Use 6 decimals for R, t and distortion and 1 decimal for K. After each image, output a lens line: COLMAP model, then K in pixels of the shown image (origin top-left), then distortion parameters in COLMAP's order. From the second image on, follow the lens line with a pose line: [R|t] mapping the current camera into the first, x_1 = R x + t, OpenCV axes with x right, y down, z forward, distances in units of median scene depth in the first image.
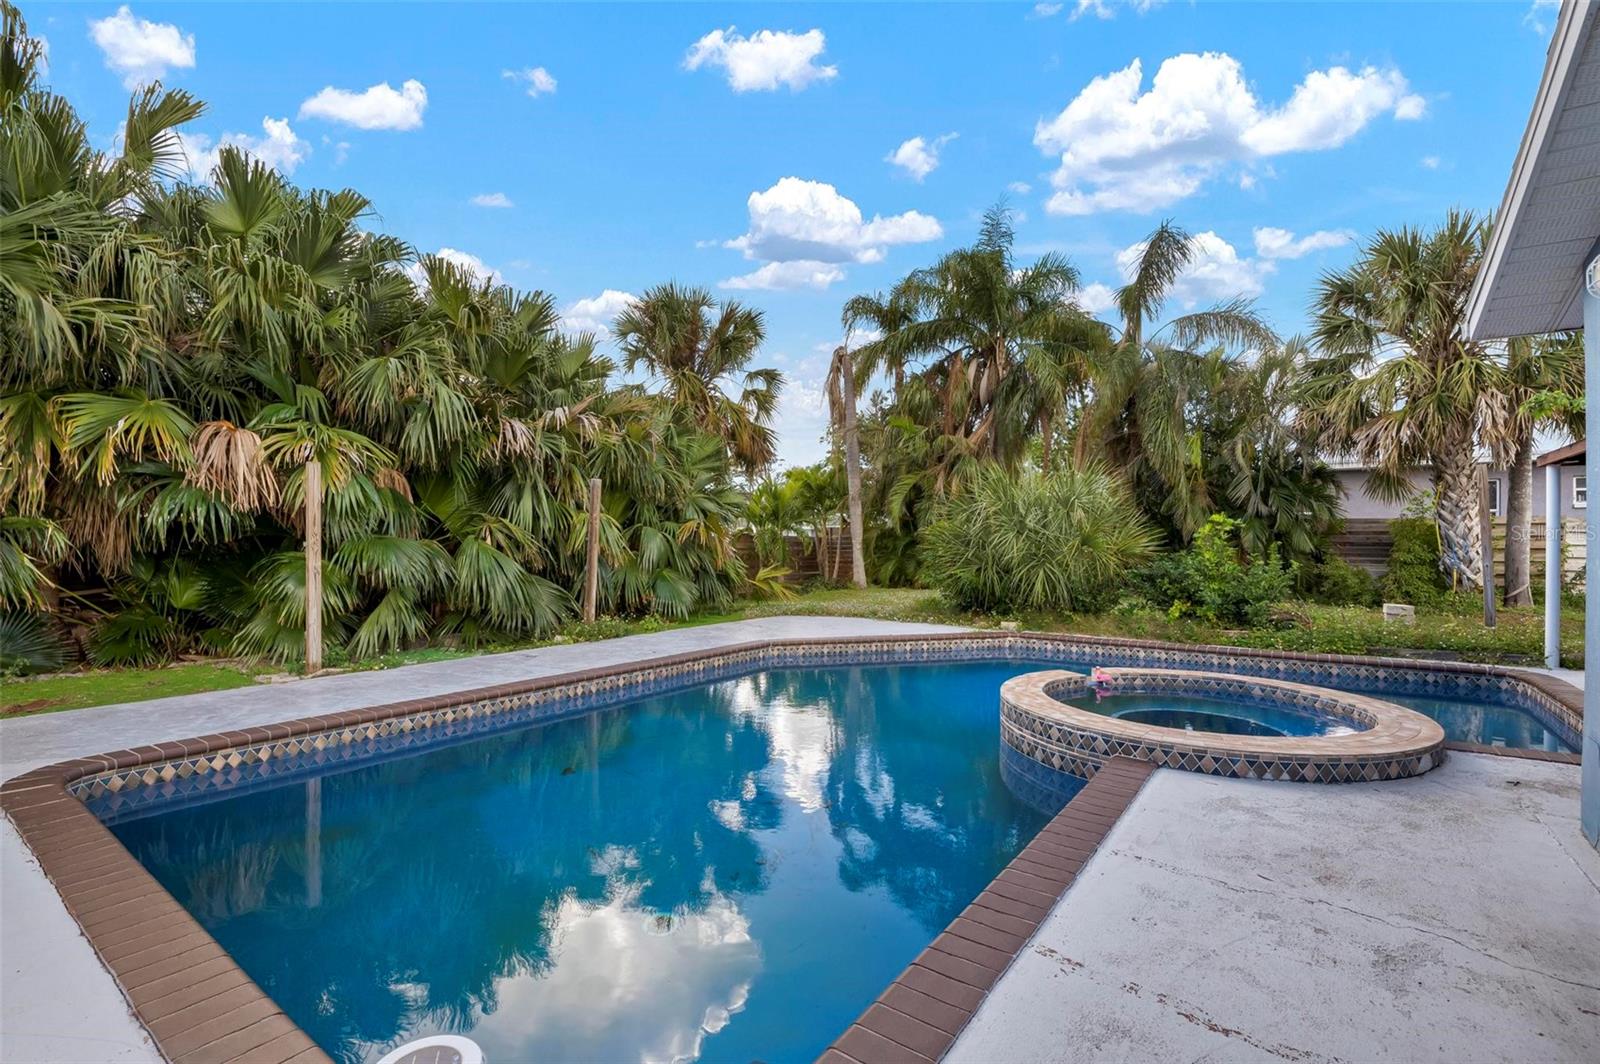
lens RADIAL K [[703.8, 0, 795.1], [0, 703.8, 535.6], [0, 0, 1]] dist [-0.000385, -0.000209]
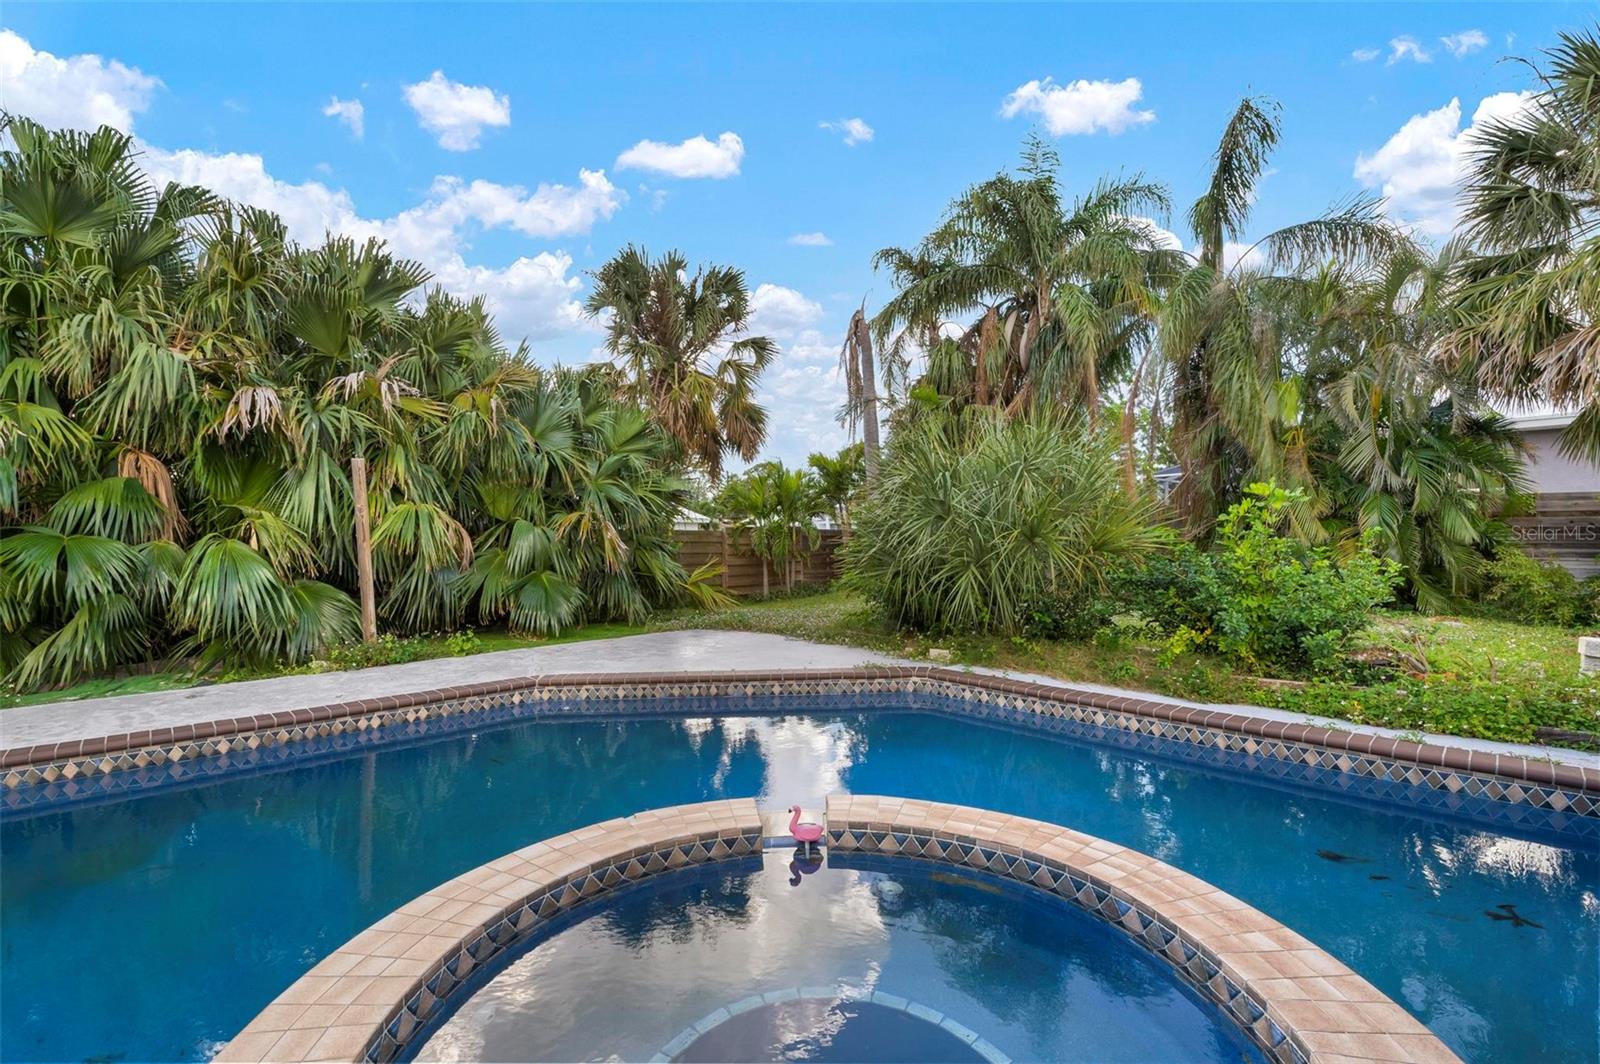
lens RADIAL K [[678.0, 0, 797.7], [0, 678.0, 535.1], [0, 0, 1]] dist [-0.002060, -0.006248]
pose [[0.982158, -0.011678, -0.187696, 0.234364], [0.013174, 0.999891, 0.006725, 0.003721], [0.187597, -0.009077, 0.982204, 0.260724]]
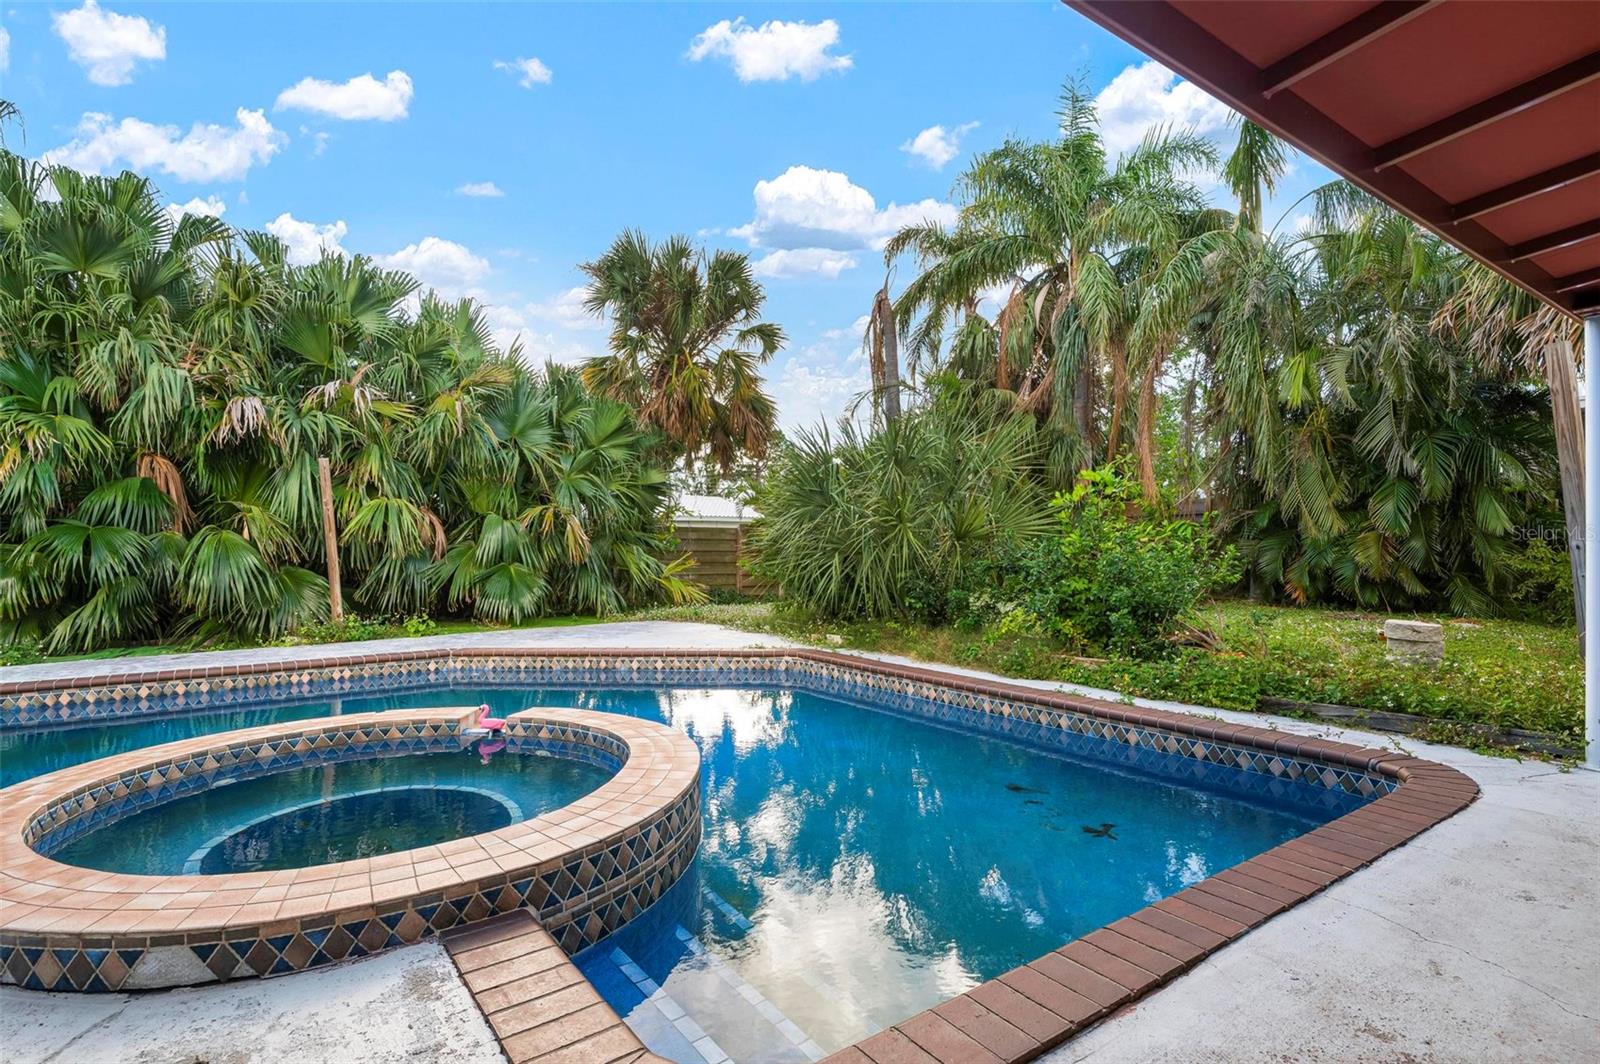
lens RADIAL K [[782.0, 0, 801.6], [0, 782.0, 537.0], [0, 0, 1]] dist [0.001807, -0.000579]
pose [[0.946764, -0.013014, -0.321665, 0.421533], [0.014702, 0.999888, 0.002820, 0.016936], [0.321592, -0.007399, 0.946849, 0.195133]]
